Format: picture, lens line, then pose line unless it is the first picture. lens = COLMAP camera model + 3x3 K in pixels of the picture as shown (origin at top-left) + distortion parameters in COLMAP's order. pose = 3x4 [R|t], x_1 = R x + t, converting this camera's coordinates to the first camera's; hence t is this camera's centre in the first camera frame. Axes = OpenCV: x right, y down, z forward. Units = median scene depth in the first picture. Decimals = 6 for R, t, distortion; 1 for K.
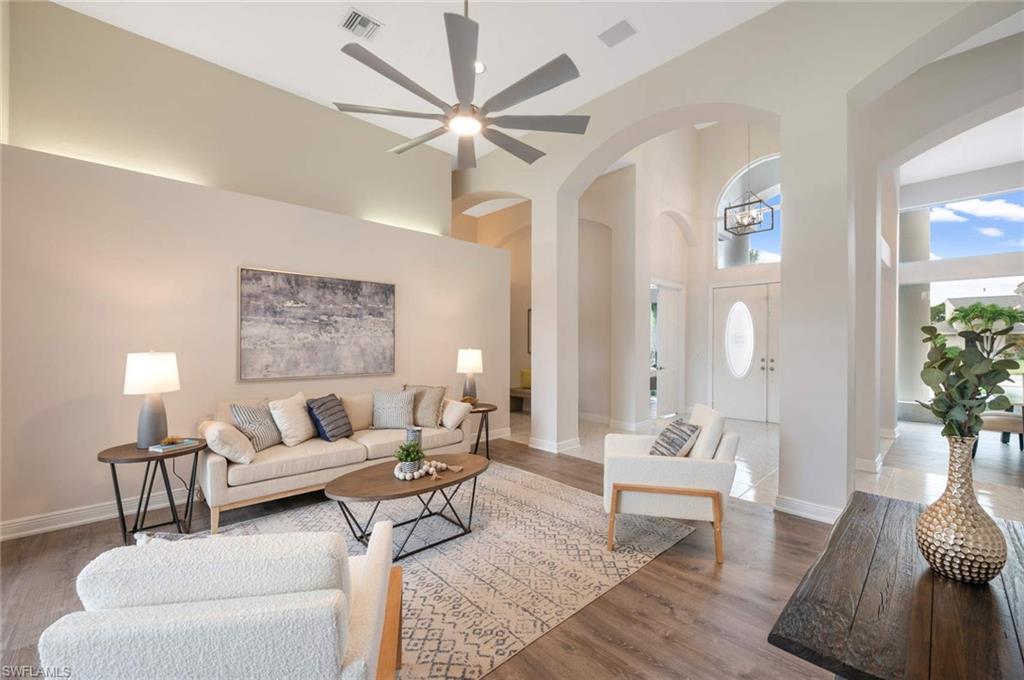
lens RADIAL K [[419.6, 0, 514.3], [0, 419.6, 340.5], [0, 0, 1]] dist [0.001416, 0.000417]
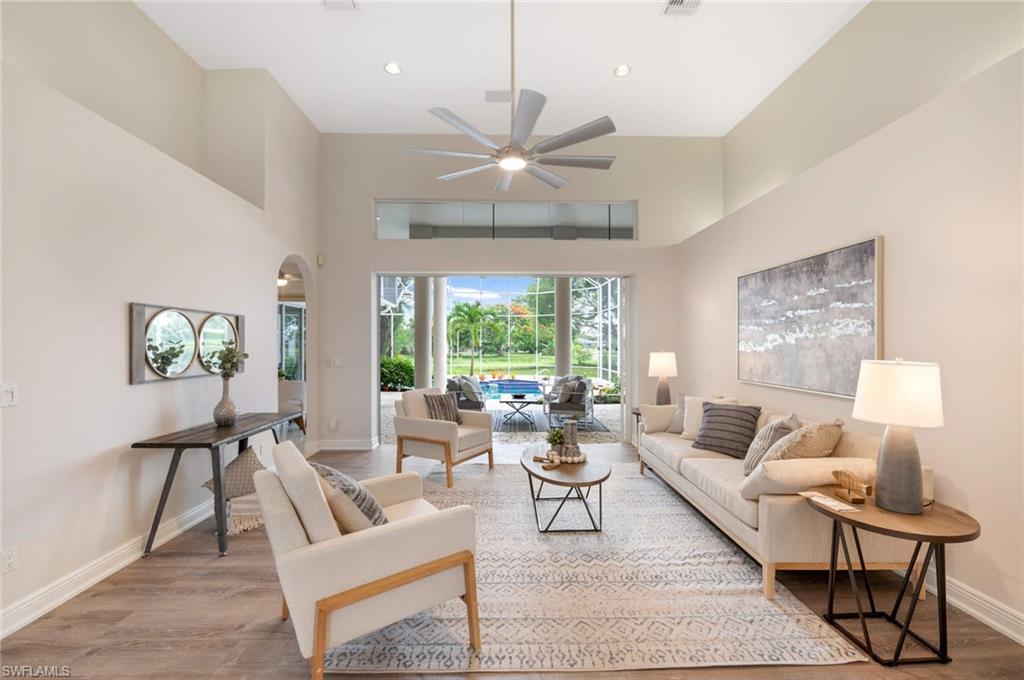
lens RADIAL K [[419.6, 0, 515.5], [0, 419.6, 342.7], [0, 0, 1]] dist [0.001416, 0.000417]
pose [[-0.669926, -0.014525, -0.742286, 0.471859], [-0.007699, 0.999891, -0.012617, 0.013995], [0.742388, -0.002738, -0.669965, 1.122015]]
